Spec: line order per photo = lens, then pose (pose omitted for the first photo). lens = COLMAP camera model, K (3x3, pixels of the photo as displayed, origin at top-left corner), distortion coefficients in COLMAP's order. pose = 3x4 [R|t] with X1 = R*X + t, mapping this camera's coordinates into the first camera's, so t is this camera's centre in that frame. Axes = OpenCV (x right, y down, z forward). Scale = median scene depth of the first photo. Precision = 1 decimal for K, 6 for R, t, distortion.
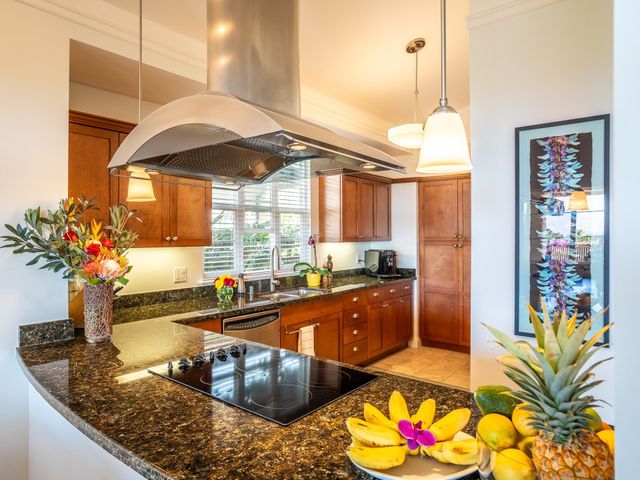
lens RADIAL K [[450.3, 0, 316.7], [0, 450.3, 239.6], [0, 0, 1]] dist [-0.006820, -0.001056]
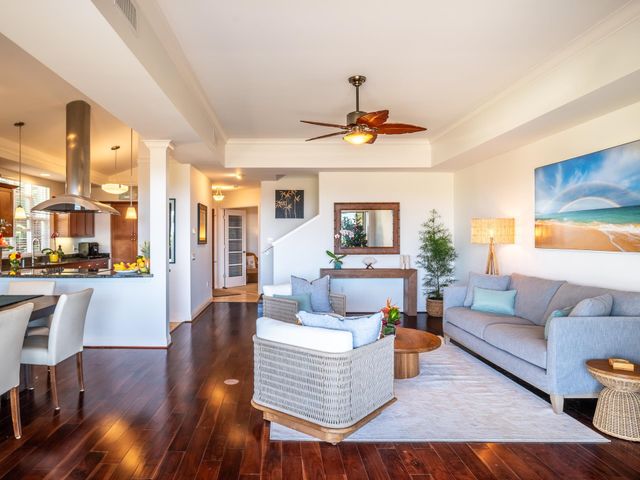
lens RADIAL K [[450.3, 0, 314.9], [0, 450.3, 242.1], [0, 0, 1]] dist [-0.006820, -0.001056]
pose [[0.755936, -0.009910, 0.654571, -0.342967], [0.015371, 0.999878, -0.002614, 0.040124], [-0.654466, 0.012038, 0.755996, -0.913778]]
